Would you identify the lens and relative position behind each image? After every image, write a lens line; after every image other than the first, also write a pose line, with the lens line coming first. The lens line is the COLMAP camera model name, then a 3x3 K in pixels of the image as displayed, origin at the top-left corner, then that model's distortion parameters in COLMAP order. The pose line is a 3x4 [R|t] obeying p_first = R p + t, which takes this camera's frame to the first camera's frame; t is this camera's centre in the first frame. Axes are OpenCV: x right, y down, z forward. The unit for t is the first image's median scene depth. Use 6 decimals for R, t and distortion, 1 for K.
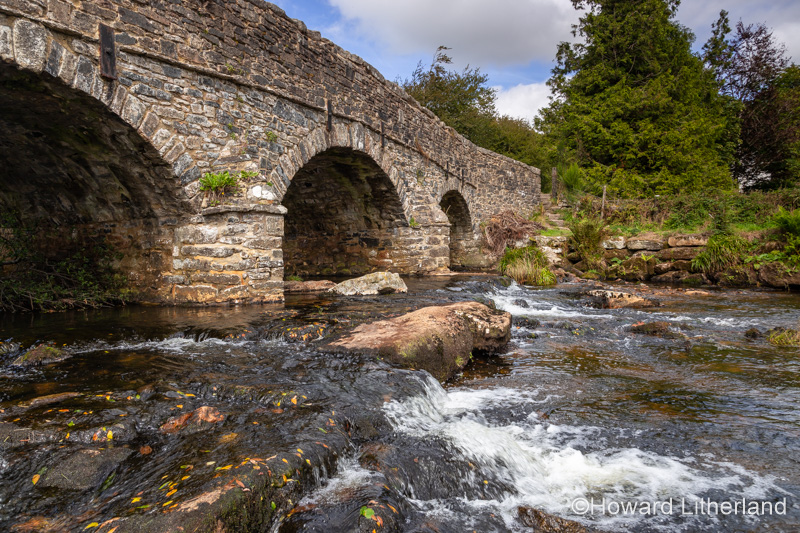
lens RADIAL K [[532.1, 0, 403.2], [0, 532.1, 269.2], [0, 0, 1]] dist [0.013051, -0.000367]
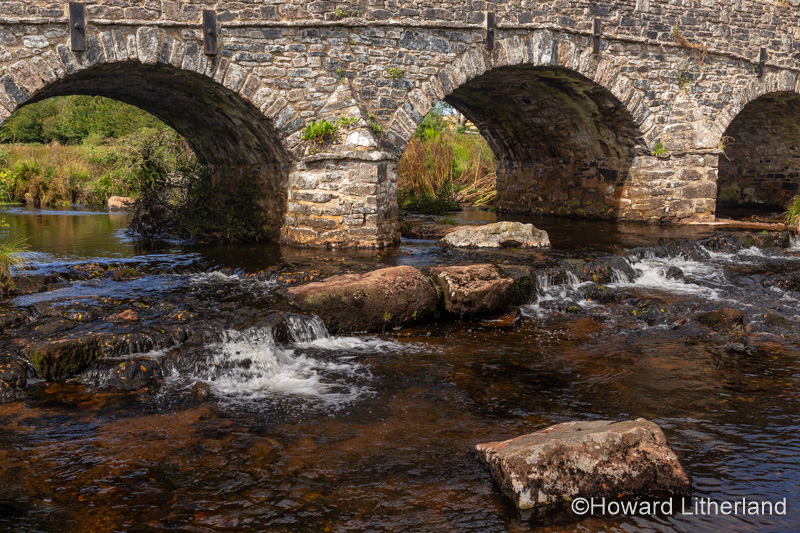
lens RADIAL K [[817.6, 0, 388.1], [0, 817.6, 277.3], [0, 0, 1]] dist [0.033547, 0.000000]
pose [[0.807196, 0.096270, -0.582380, 0.594456], [-0.029510, 0.991959, 0.123074, -0.064195], [0.589546, -0.082159, 0.803546, -0.195347]]
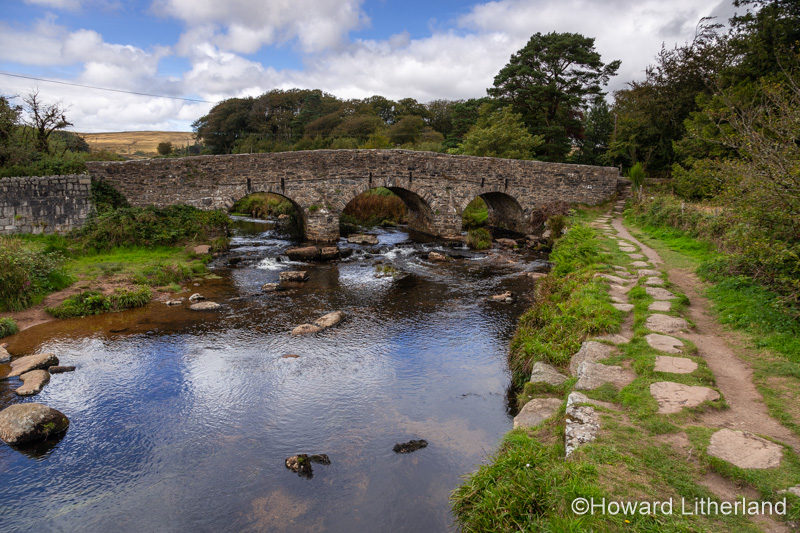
lens RADIAL K [[532.1, 0, 393.8], [0, 532.1, 273.7], [0, 0, 1]] dist [0.013051, -0.000367]
pose [[0.671166, 0.167397, -0.722160, 2.331428], [-0.056340, 0.982872, 0.175469, -0.327942], [0.739163, -0.077082, 0.669101, -0.940266]]
